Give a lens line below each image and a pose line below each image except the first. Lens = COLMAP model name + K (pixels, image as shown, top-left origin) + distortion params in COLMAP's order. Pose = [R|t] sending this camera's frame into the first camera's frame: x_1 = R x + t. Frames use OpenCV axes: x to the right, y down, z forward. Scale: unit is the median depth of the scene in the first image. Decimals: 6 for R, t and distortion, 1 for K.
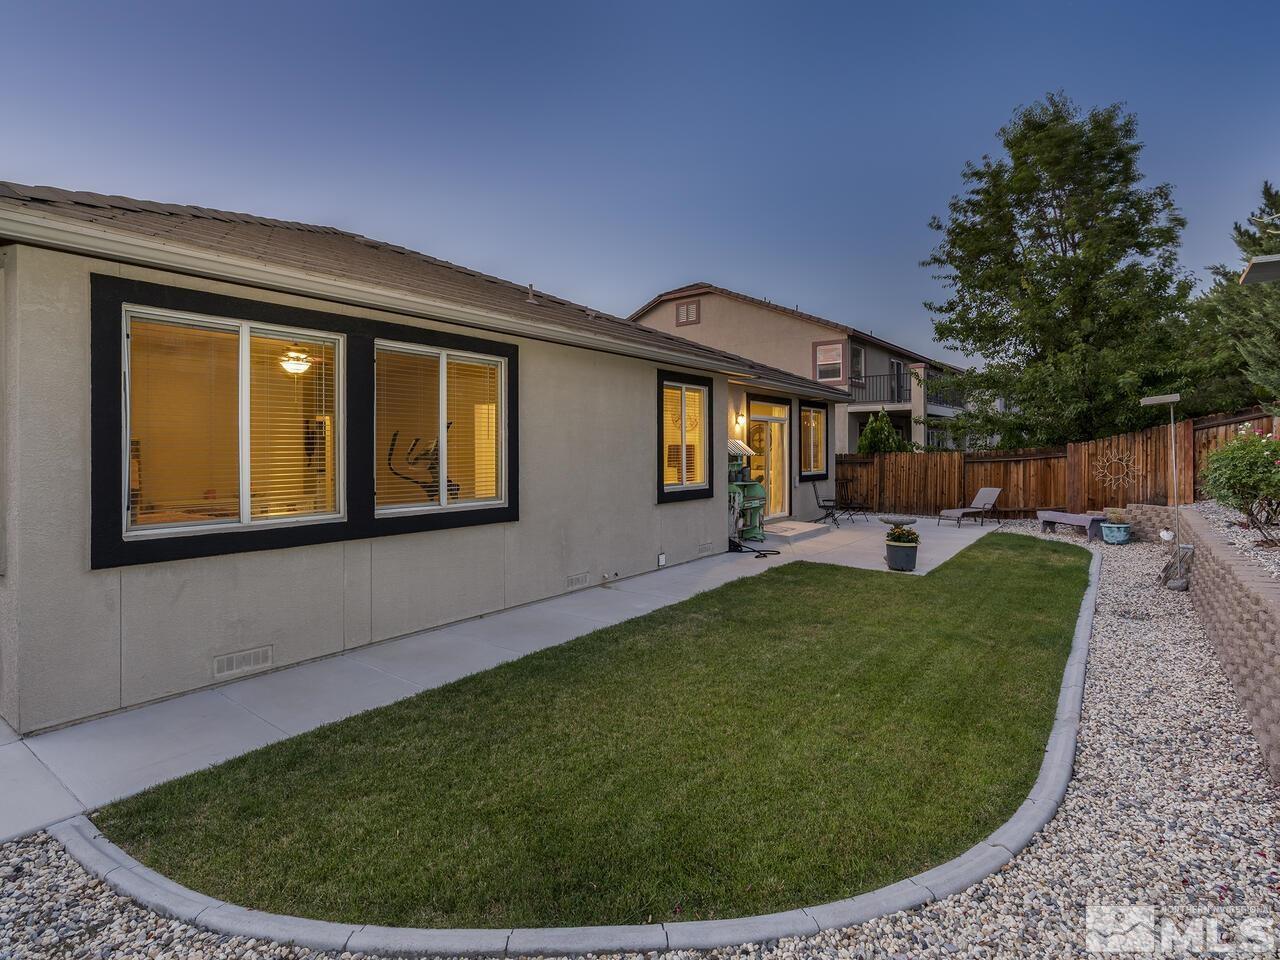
lens RADIAL K [[639.5, 0, 640.0], [0, 639.5, 480.0], [0, 0, 1]] dist [-0.005032, -0.000397]
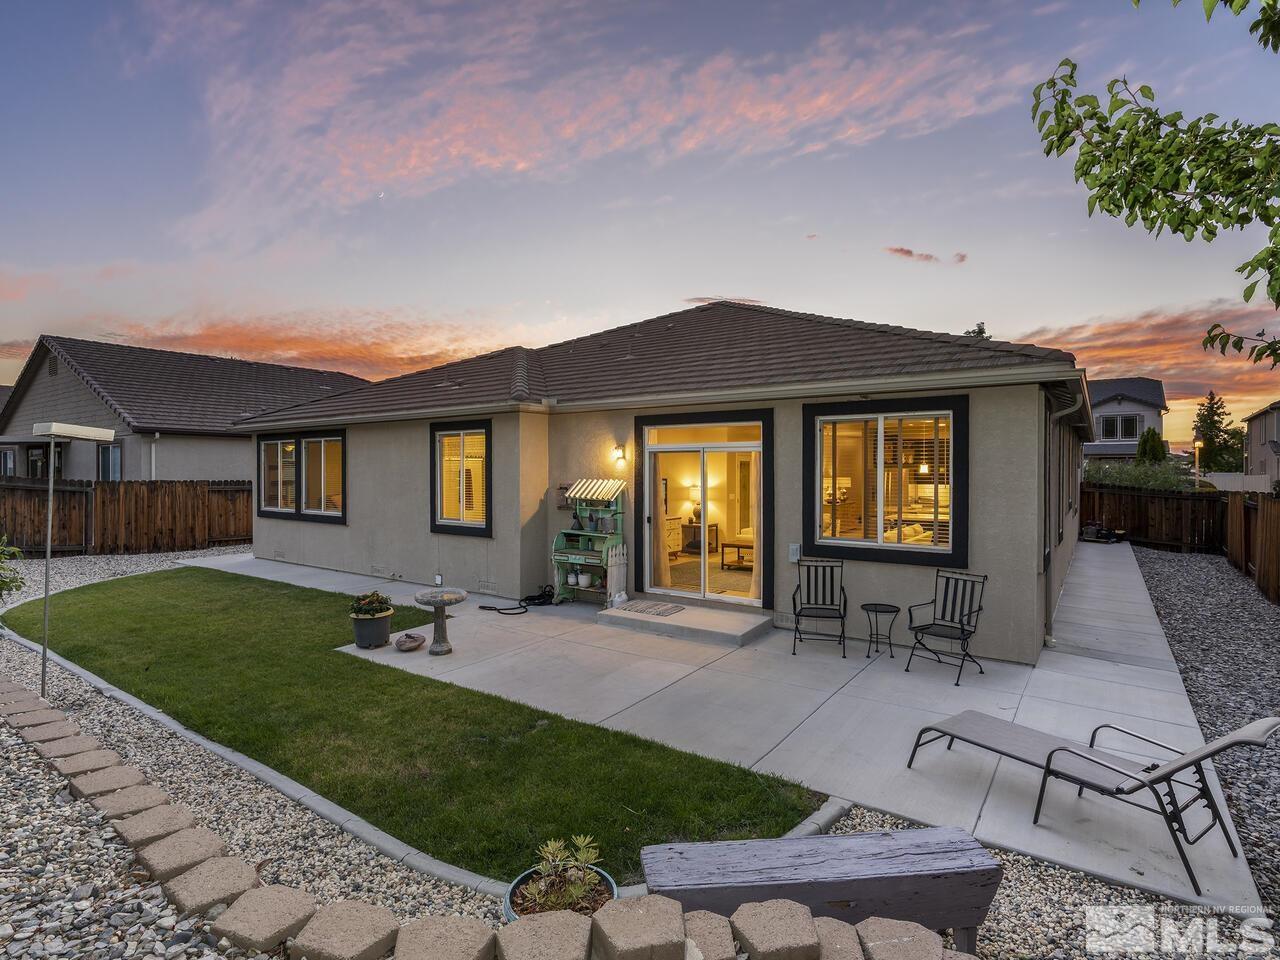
lens RADIAL K [[639.5, 0, 640.0], [0, 639.5, 480.0], [0, 0, 1]] dist [-0.005032, -0.000397]
pose [[0.036838, 0.013547, -0.999229, 1.228836], [-0.047857, 0.998785, 0.011776, -0.093619], [0.998175, 0.047386, 0.037441, 1.301863]]
